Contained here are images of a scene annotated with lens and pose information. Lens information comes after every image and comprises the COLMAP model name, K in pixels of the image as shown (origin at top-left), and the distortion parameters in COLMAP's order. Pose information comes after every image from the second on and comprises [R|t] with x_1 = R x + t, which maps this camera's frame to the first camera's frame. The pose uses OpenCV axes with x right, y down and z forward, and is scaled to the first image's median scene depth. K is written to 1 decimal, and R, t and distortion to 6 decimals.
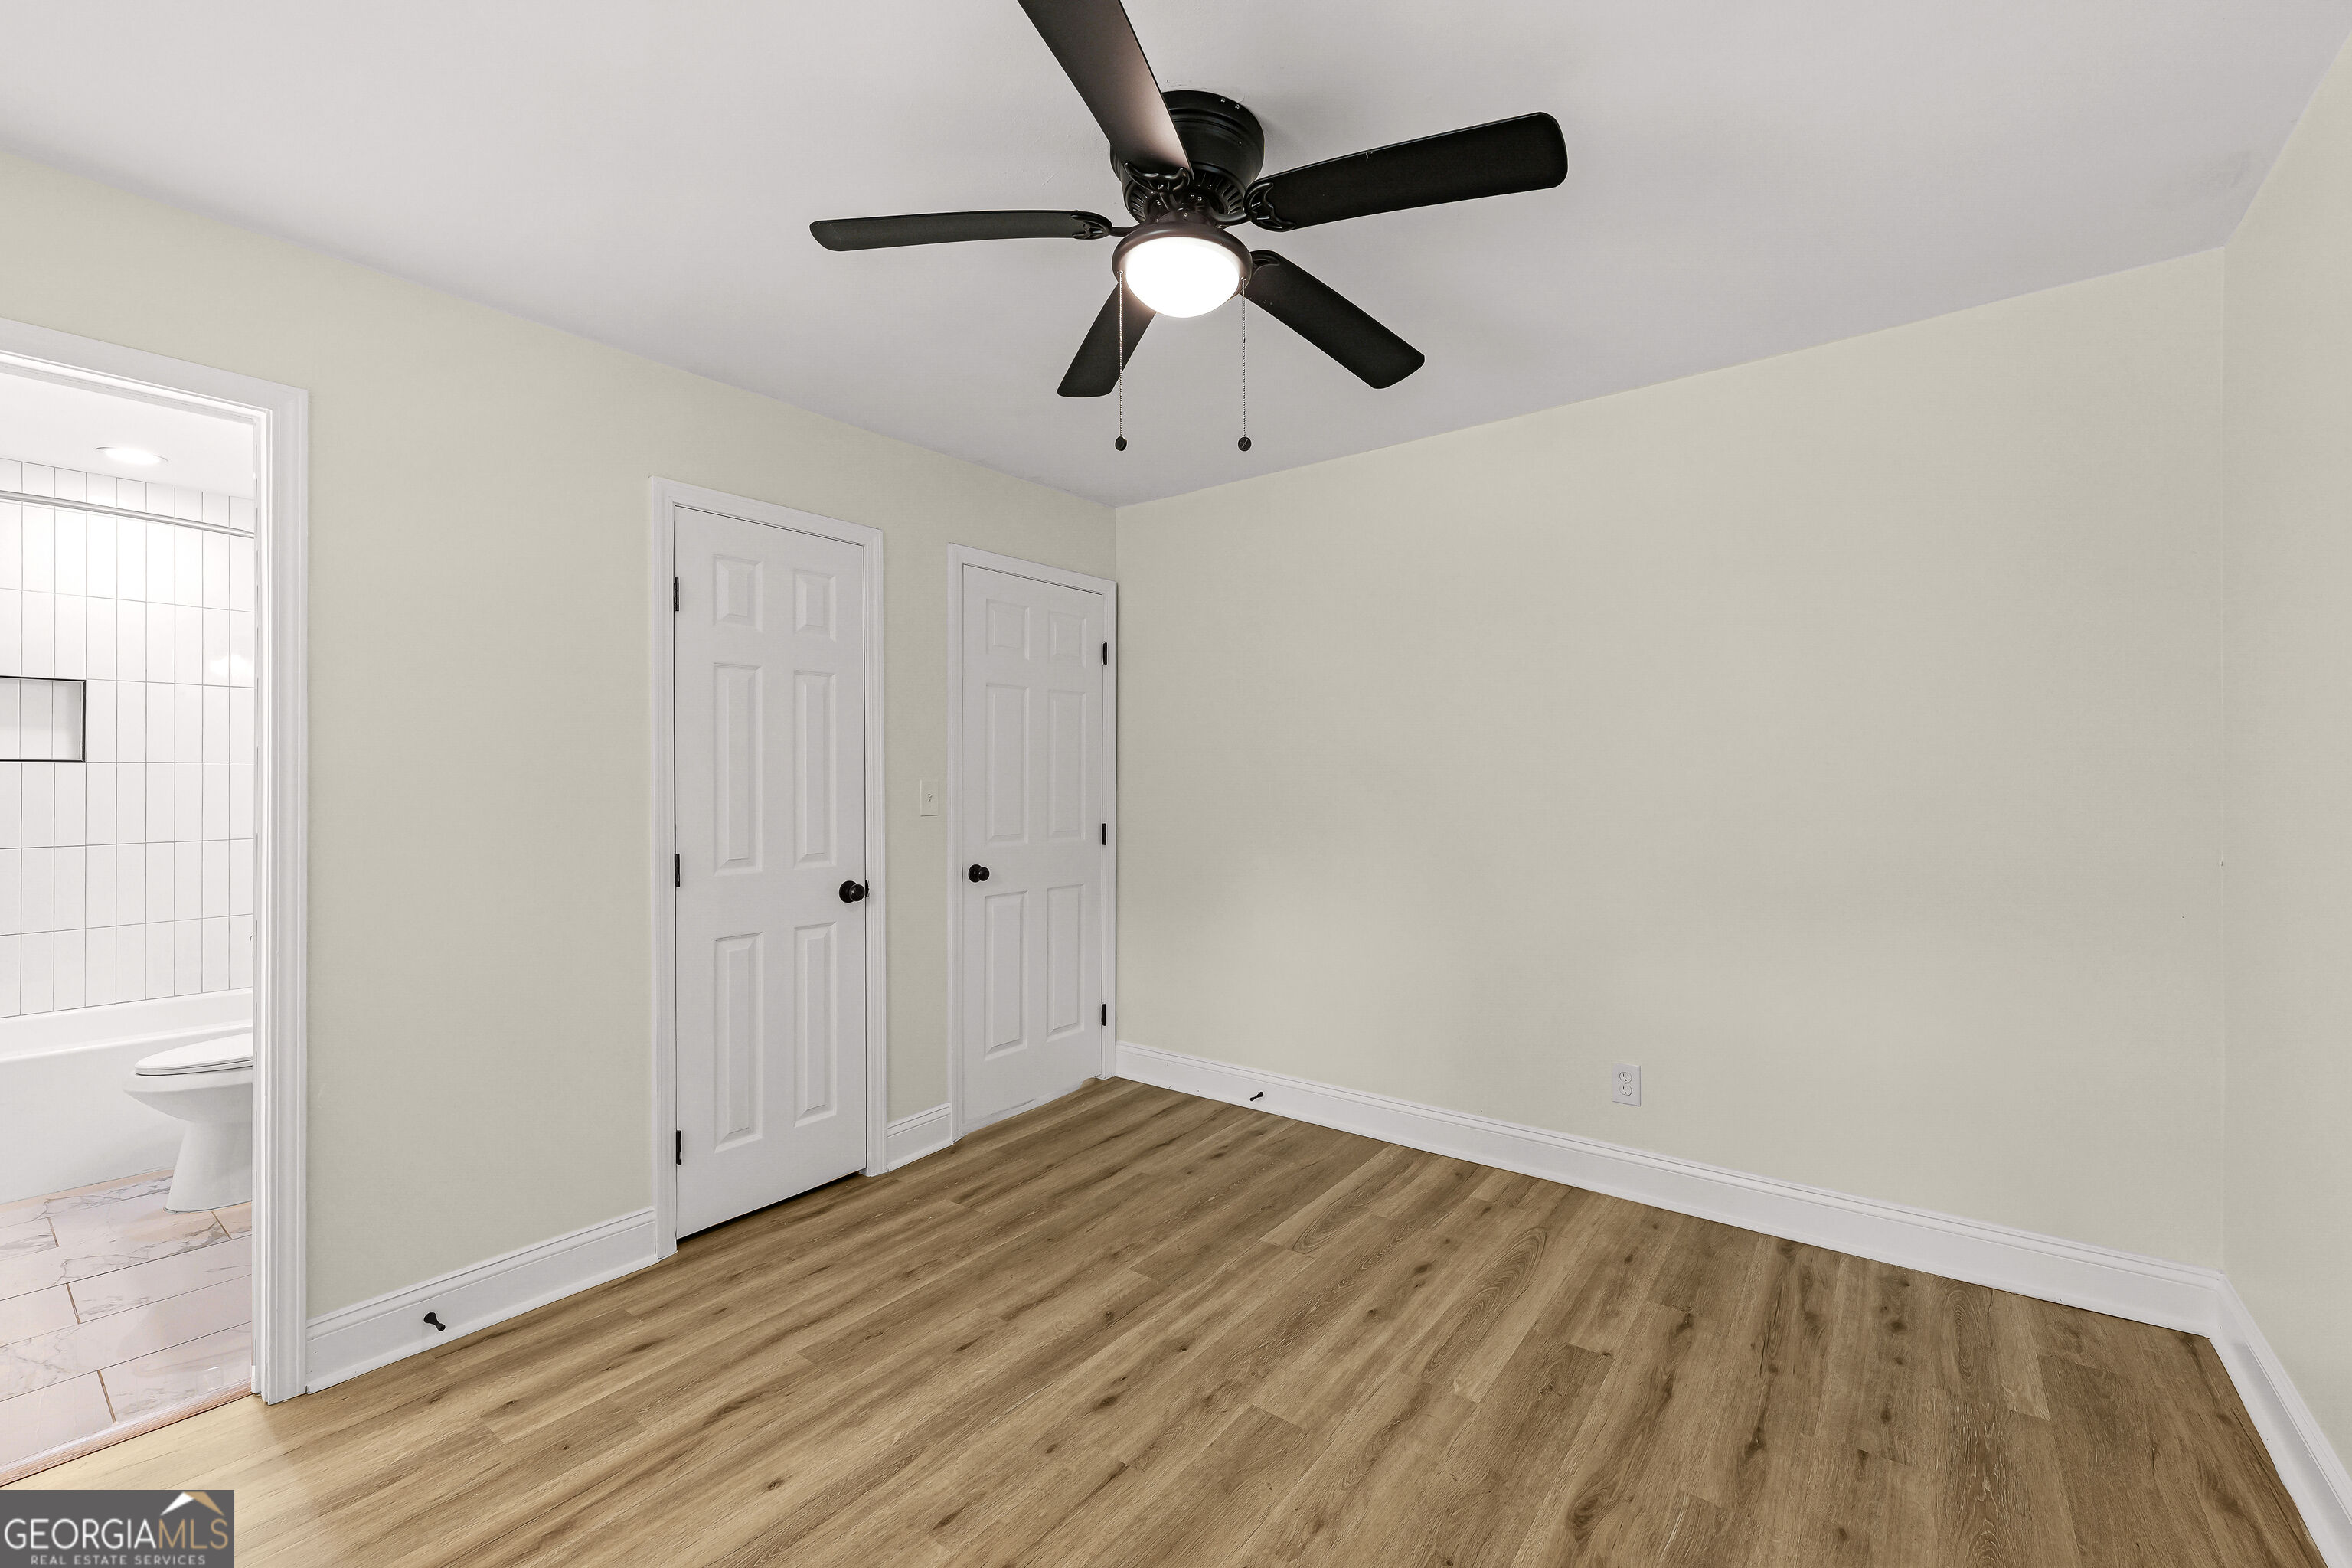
lens RADIAL K [[978.3, 0, 1171.5], [0, 978.3, 761.4], [0, 0, 1]] dist [-0.000712, -0.000138]
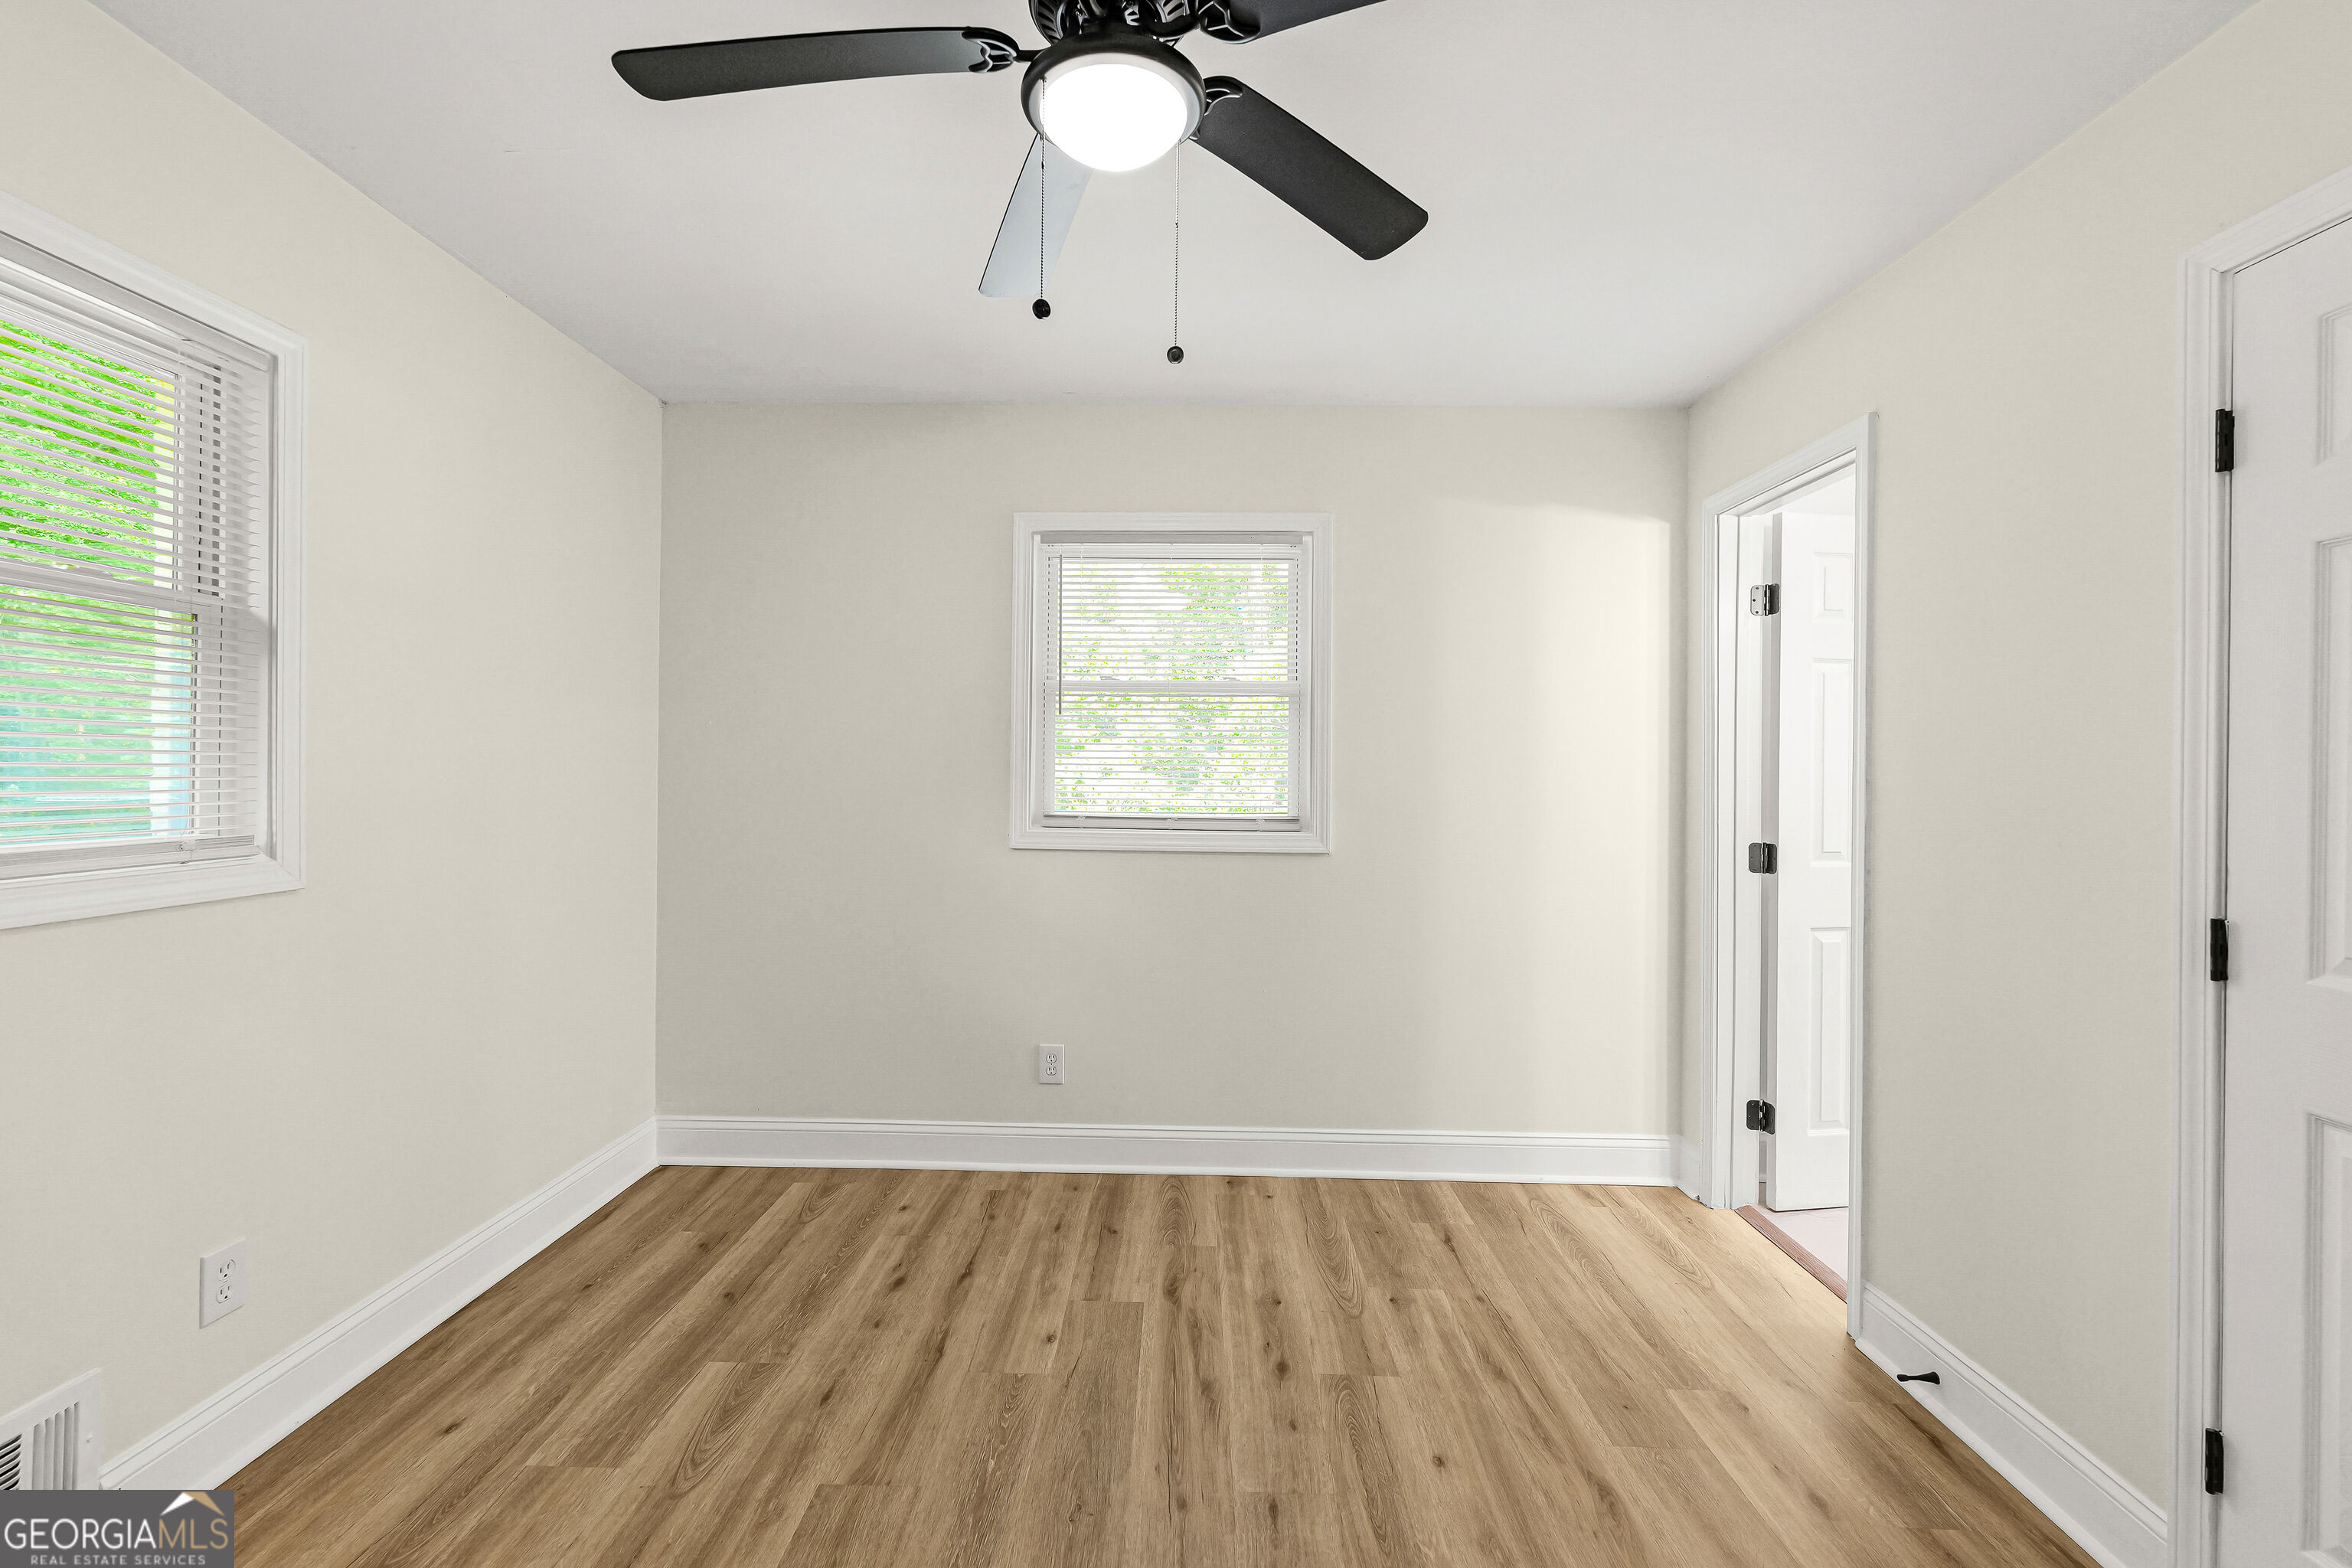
lens RADIAL K [[978.3, 0, 1171.5], [0, 978.3, 761.4], [0, 0, 1]] dist [-0.000712, -0.000138]
pose [[-0.806899, -0.009980, -0.590605, 0.403292], [0.000375, 0.999848, -0.017408, 0.021995], [0.590689, -0.014268, -0.806773, 1.556616]]
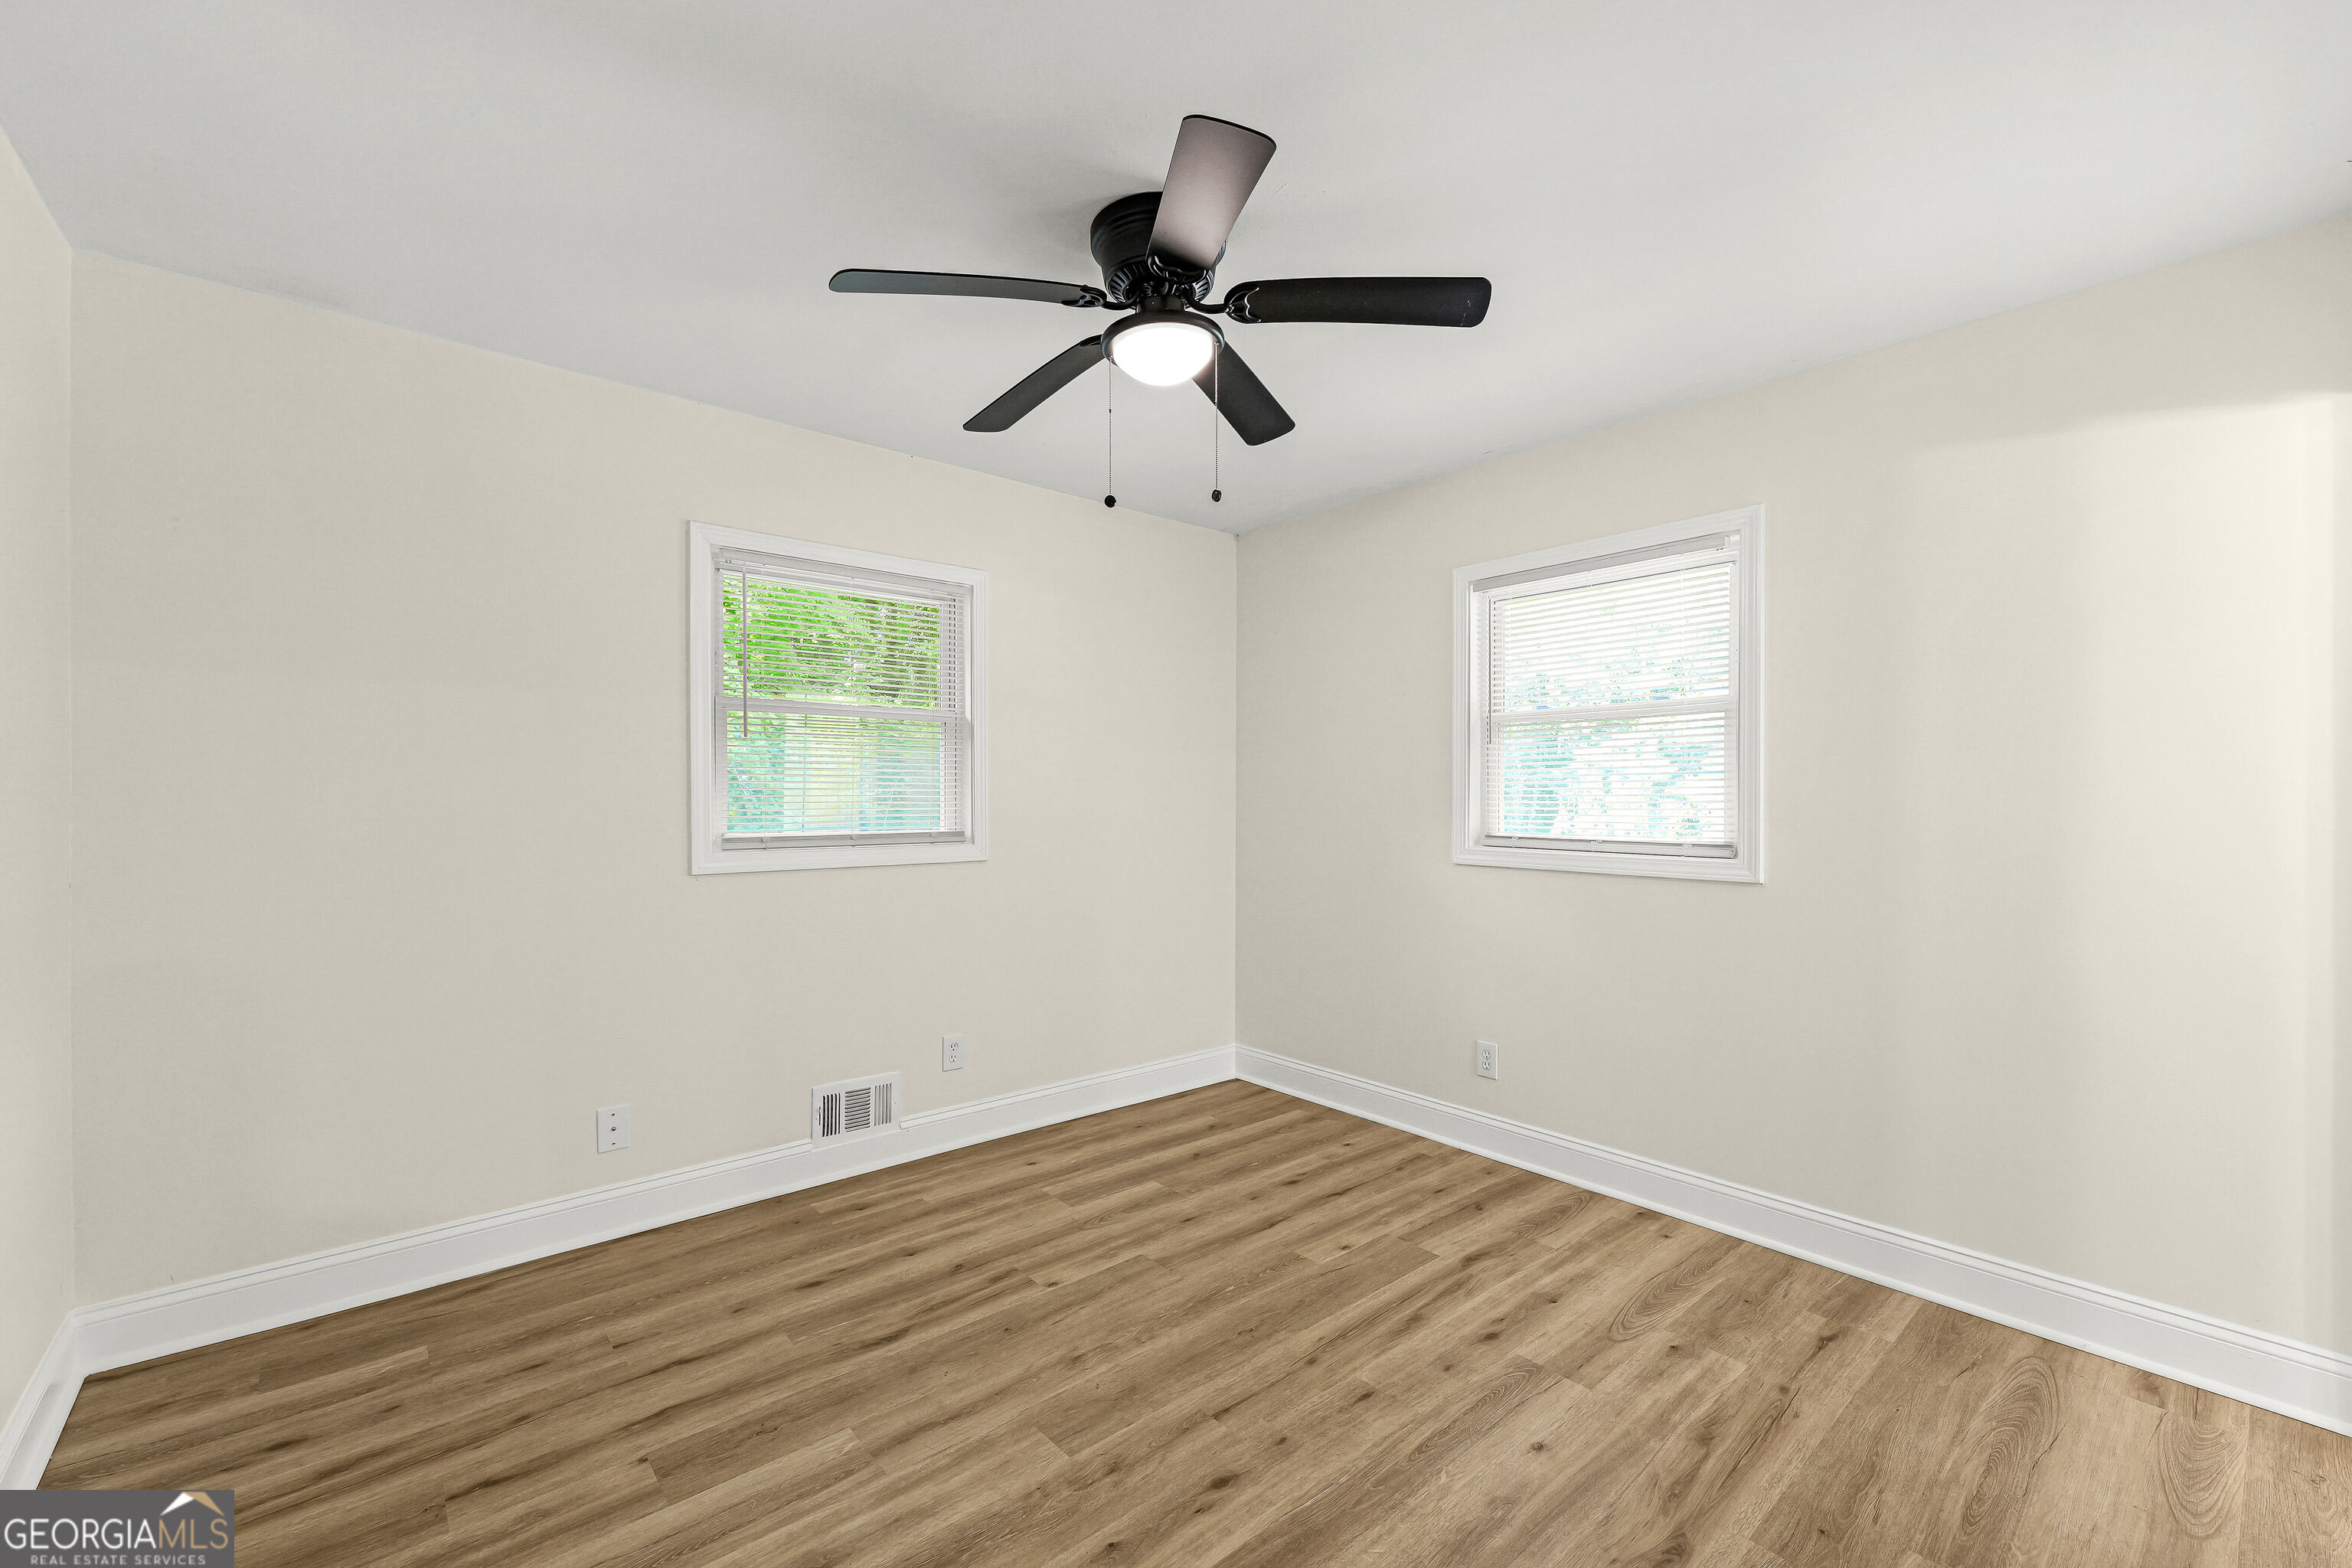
lens RADIAL K [[956.3, 0, 1173.8], [0, 956.3, 793.2], [0, 0, 1]] dist [0.001554, 0.000511]
pose [[-0.978232, 0.004061, 0.207473, -0.218719], [0.000550, 0.999856, -0.016977, 0.035351], [-0.207512, -0.016494, -0.978093, 1.978777]]
